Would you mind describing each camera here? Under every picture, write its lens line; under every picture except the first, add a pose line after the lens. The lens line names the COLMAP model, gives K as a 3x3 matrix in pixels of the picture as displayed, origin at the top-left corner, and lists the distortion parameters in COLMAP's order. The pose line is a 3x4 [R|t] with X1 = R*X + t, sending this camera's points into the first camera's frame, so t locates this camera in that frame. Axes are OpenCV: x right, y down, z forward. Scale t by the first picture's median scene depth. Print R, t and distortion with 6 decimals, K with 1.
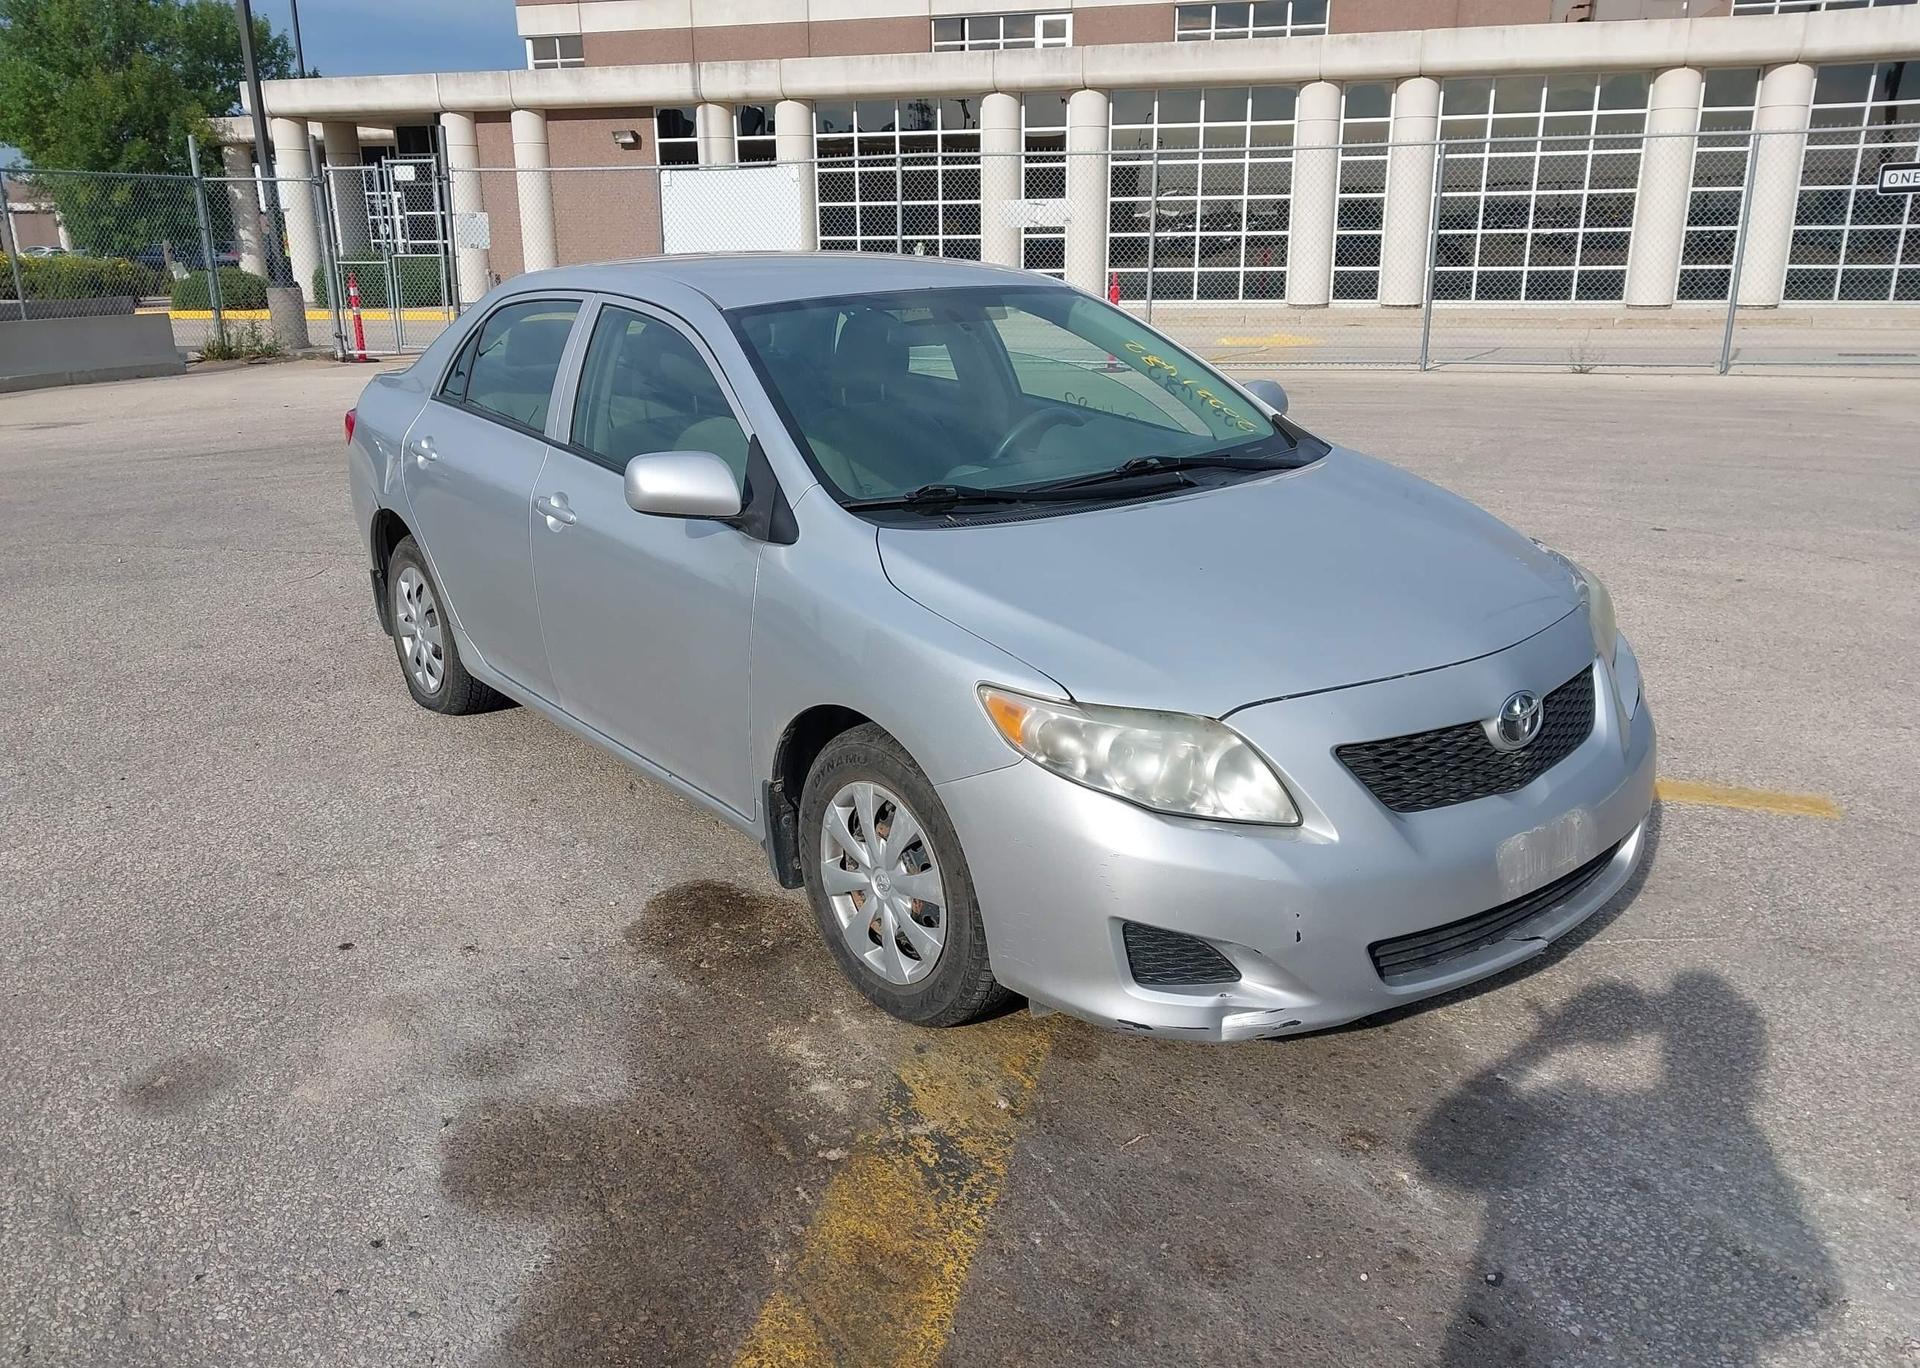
lens RADIAL K [[1511.5, 0, 933.3], [0, 1511.5, 729.6], [0, 0, 1]] dist [0.016725, -0.016792]
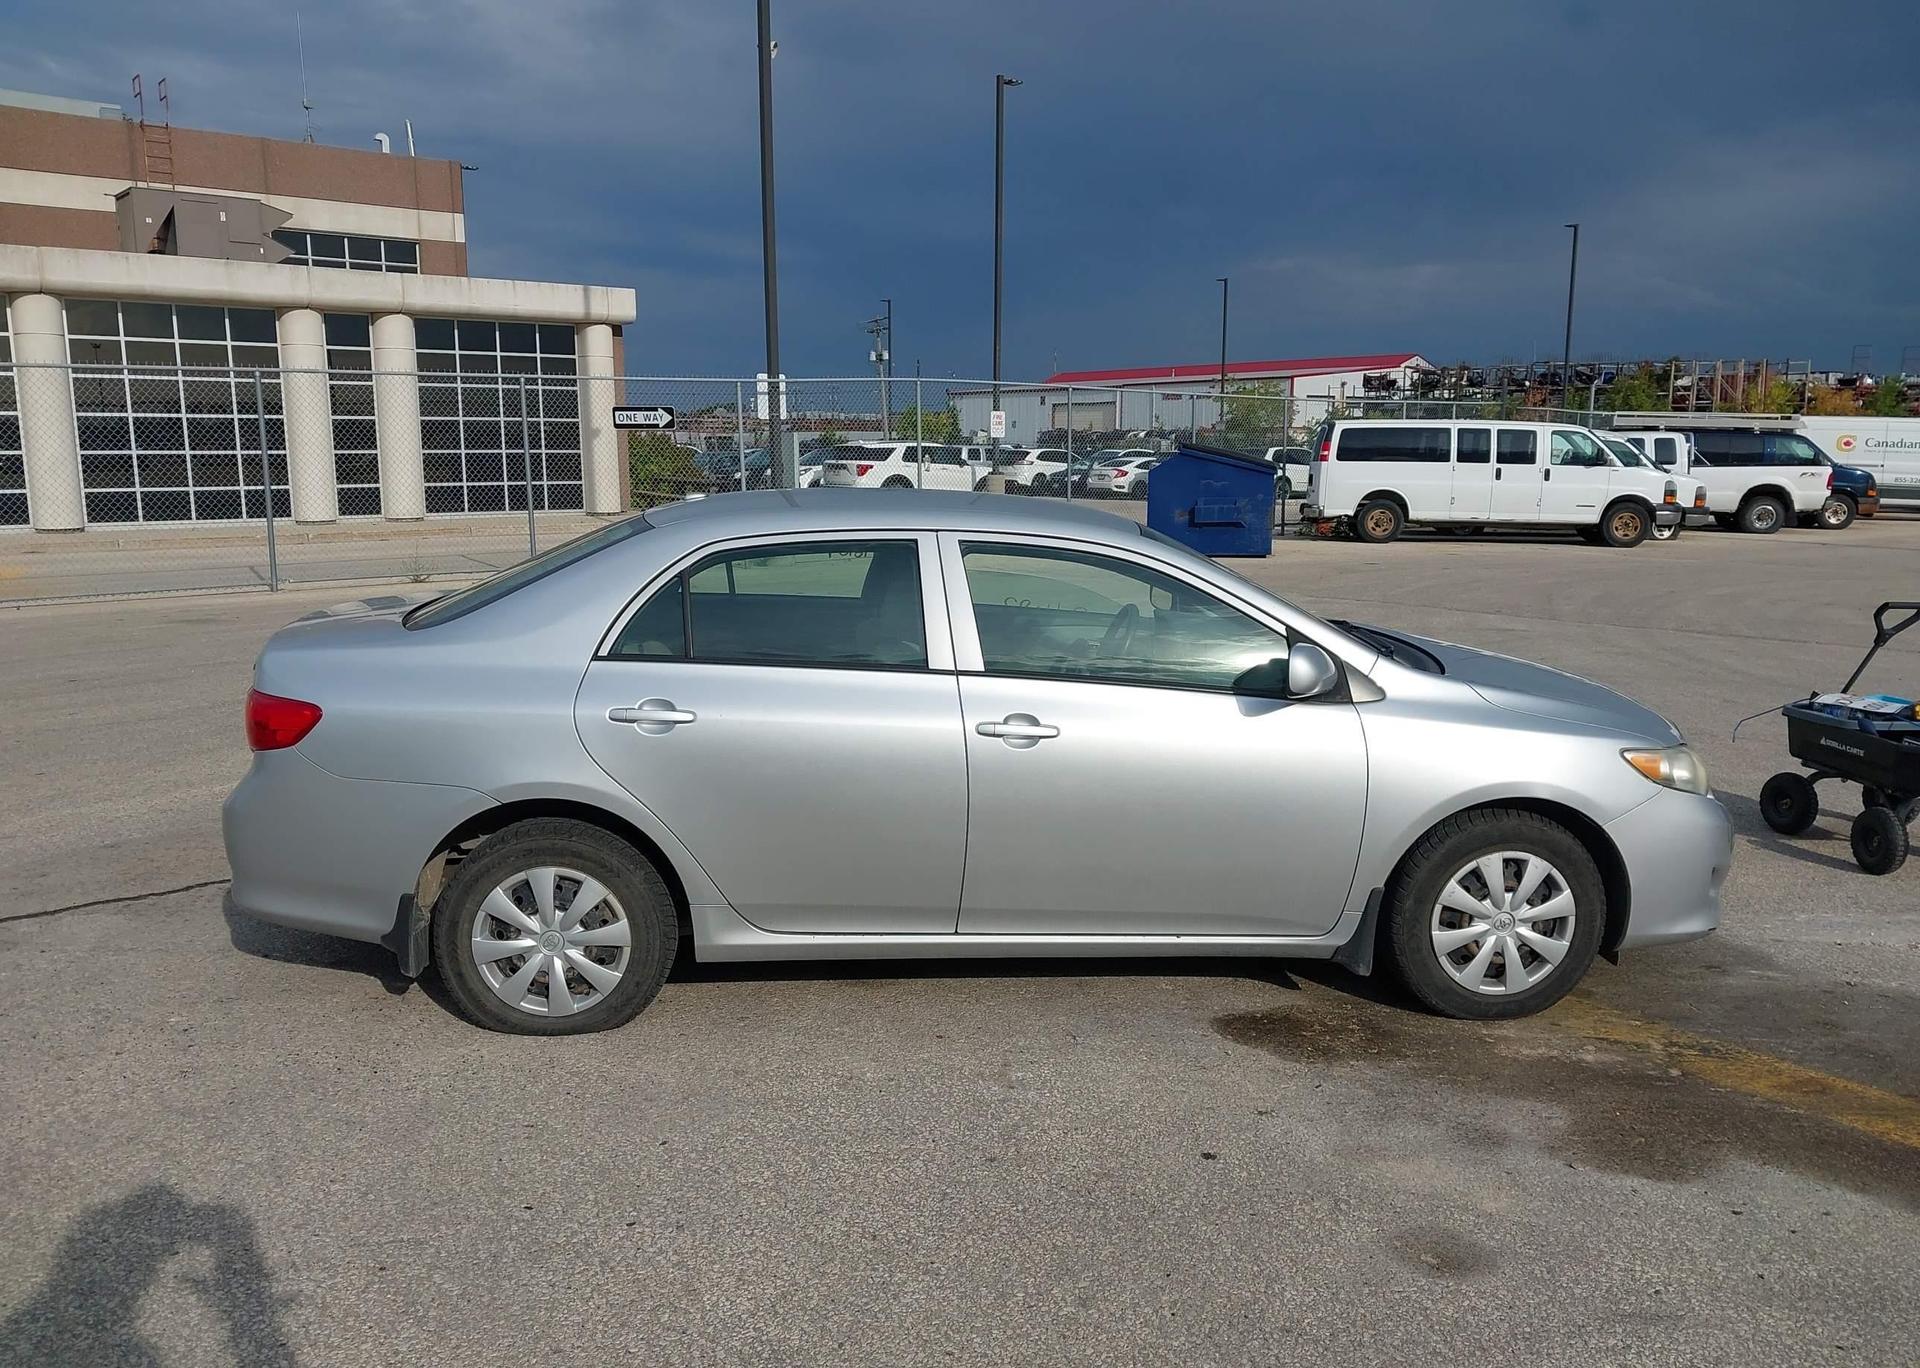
lens RADIAL K [[1511.5, 0, 951.4], [0, 1511.5, 744.4], [0, 0, 1]] dist [0.016725, -0.016792]
pose [[0.552312, -0.151268, 0.819798, -0.902260], [0.252529, 0.967553, 0.008399, -0.125542], [-0.794469, 0.202384, 0.572591, 0.350547]]
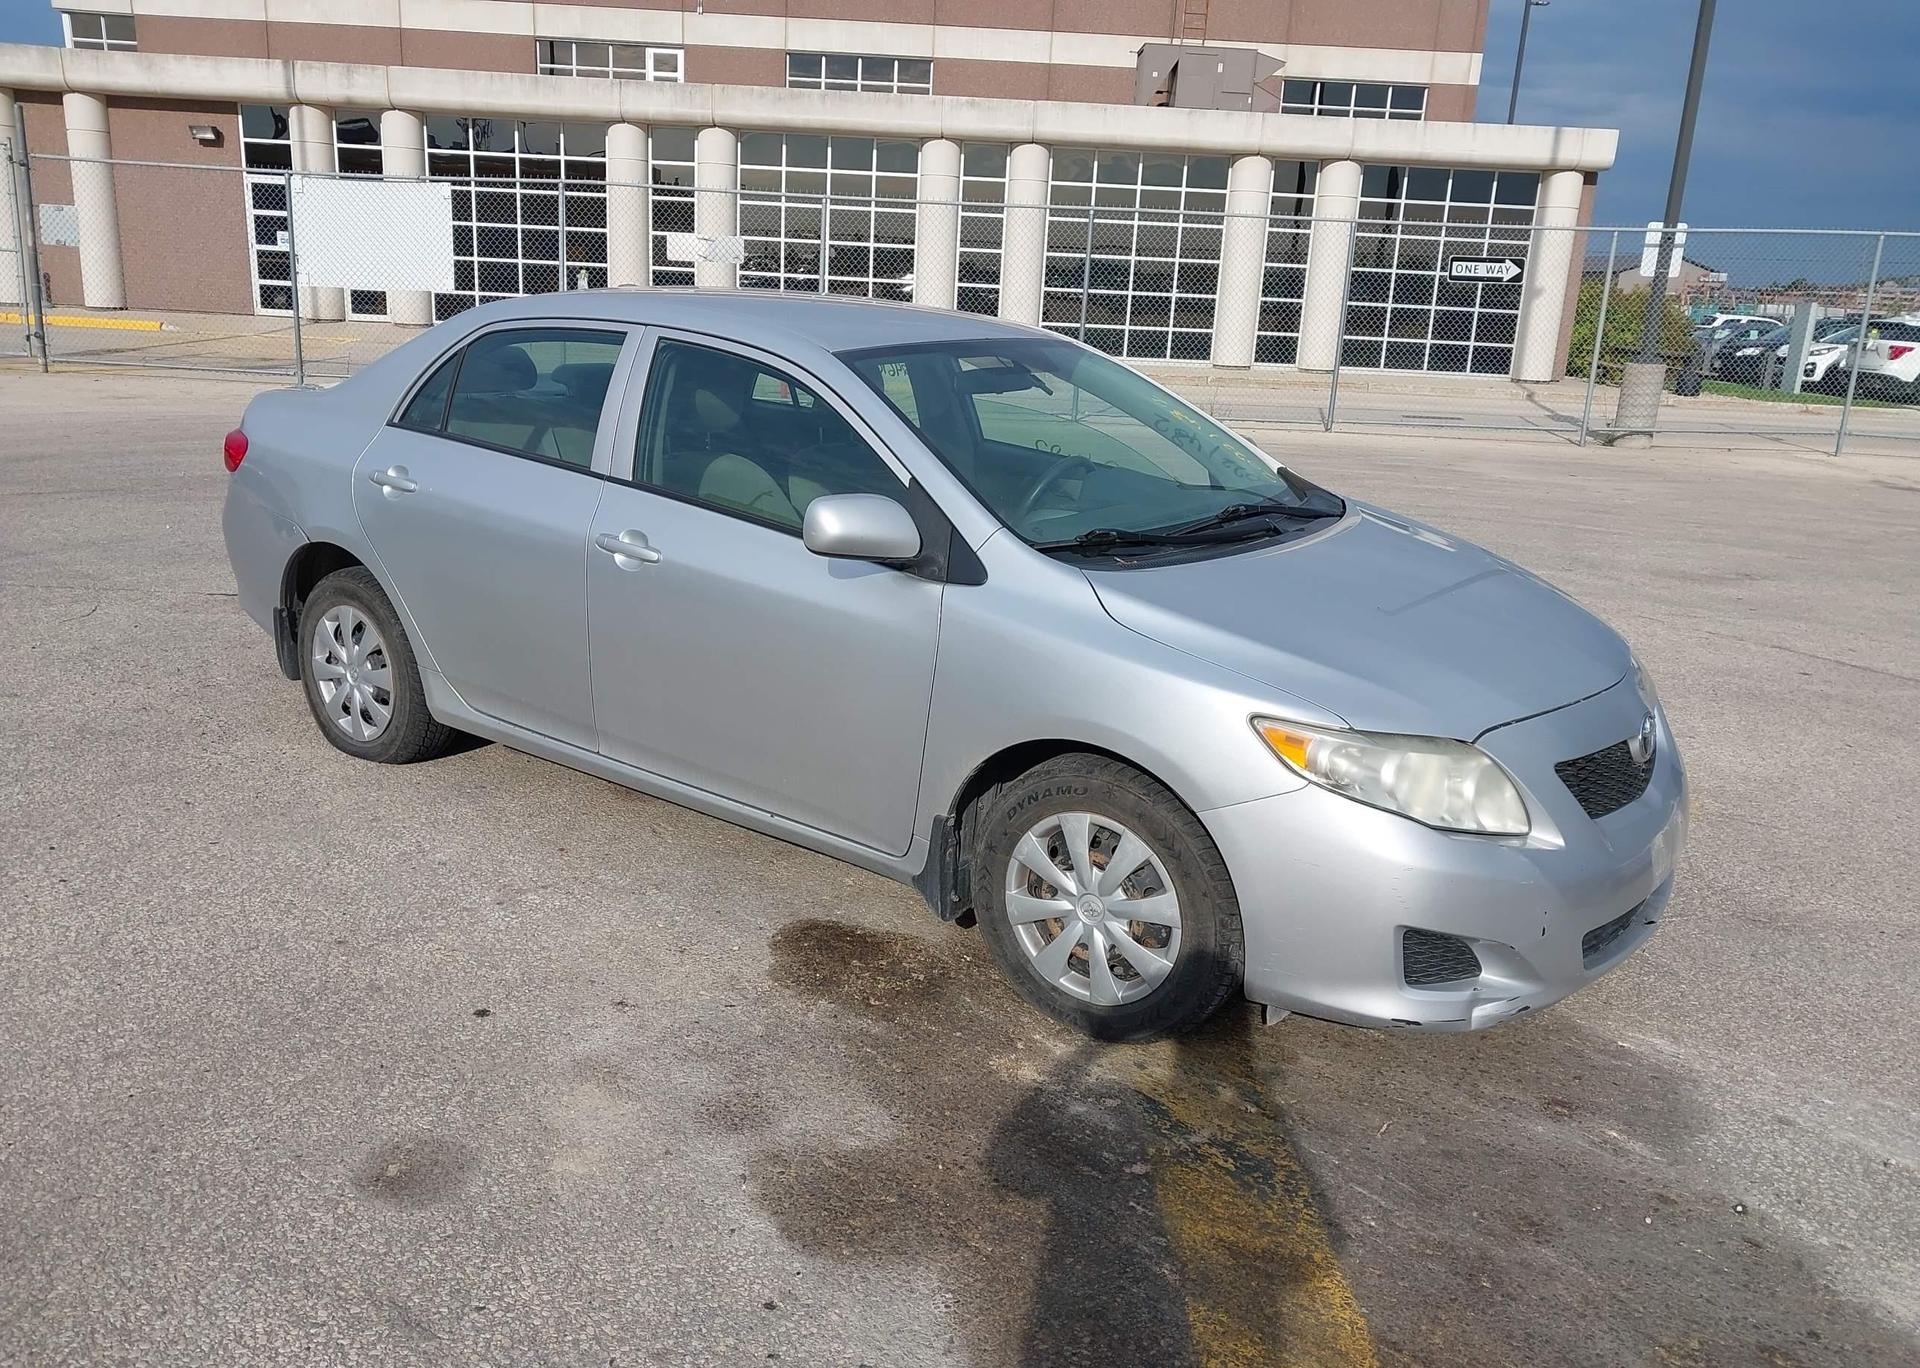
lens RADIAL K [[1511.5, 0, 937.5], [0, 1511.5, 733.8], [0, 0, 1]] dist [0.016725, -0.016792]
pose [[0.959502, -0.025019, 0.280590, -0.265334], [0.030329, 0.999433, -0.014596, -0.004666], [-0.280066, 0.022515, 0.959717, 0.015445]]
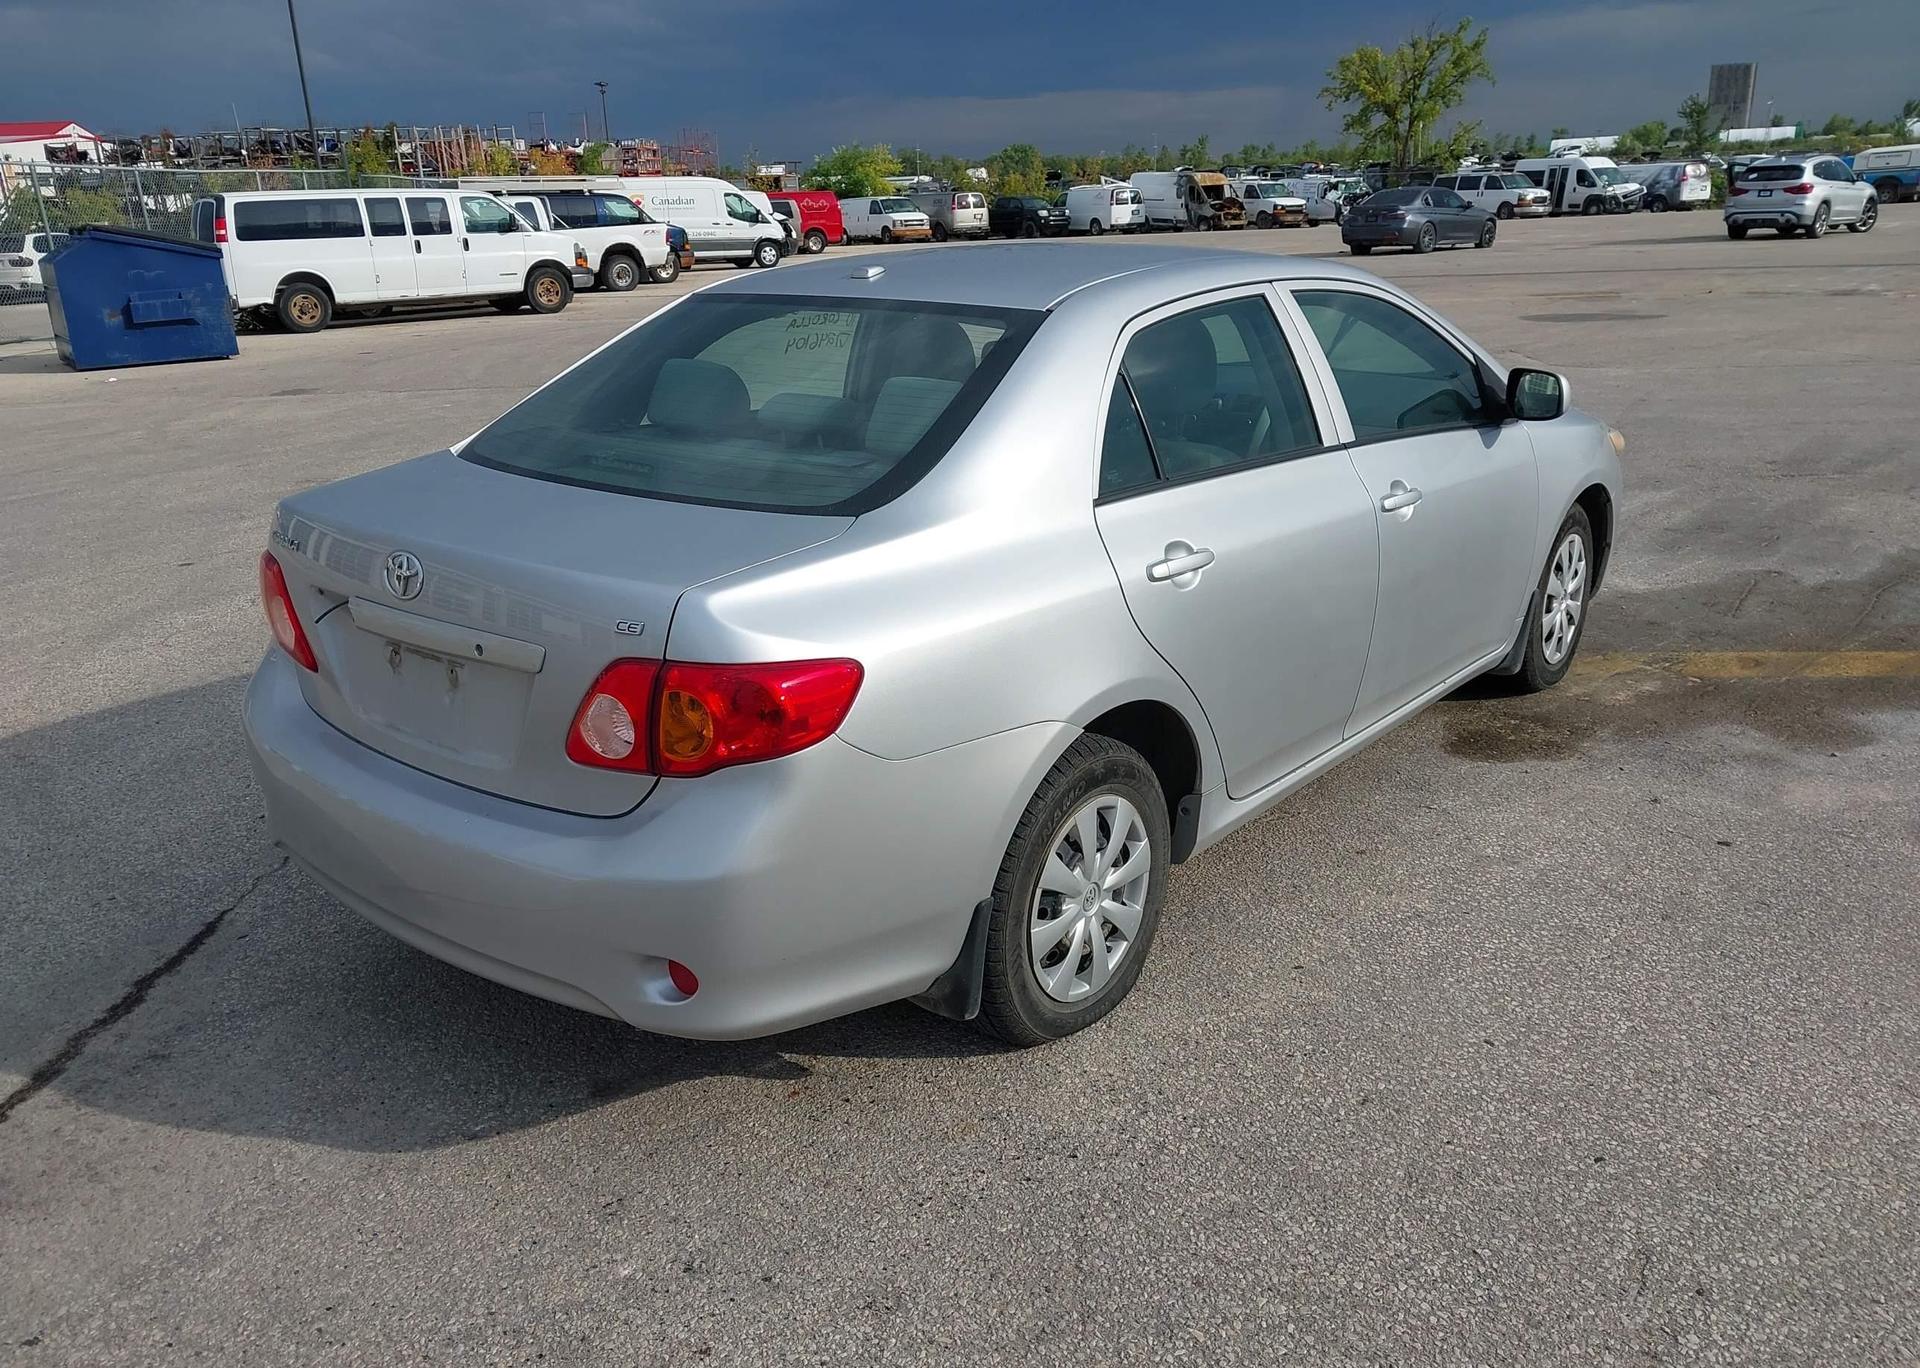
lens RADIAL K [[1511.5, 0, 959.1], [0, 1511.5, 702.7], [0, 0, 1]] dist [0.016725, -0.016792]
pose [[-0.230262, -0.293104, 0.927938, -0.885757], [0.343663, 0.867627, 0.359331, -0.378409], [-0.910426, 0.401638, -0.099053, 1.114123]]
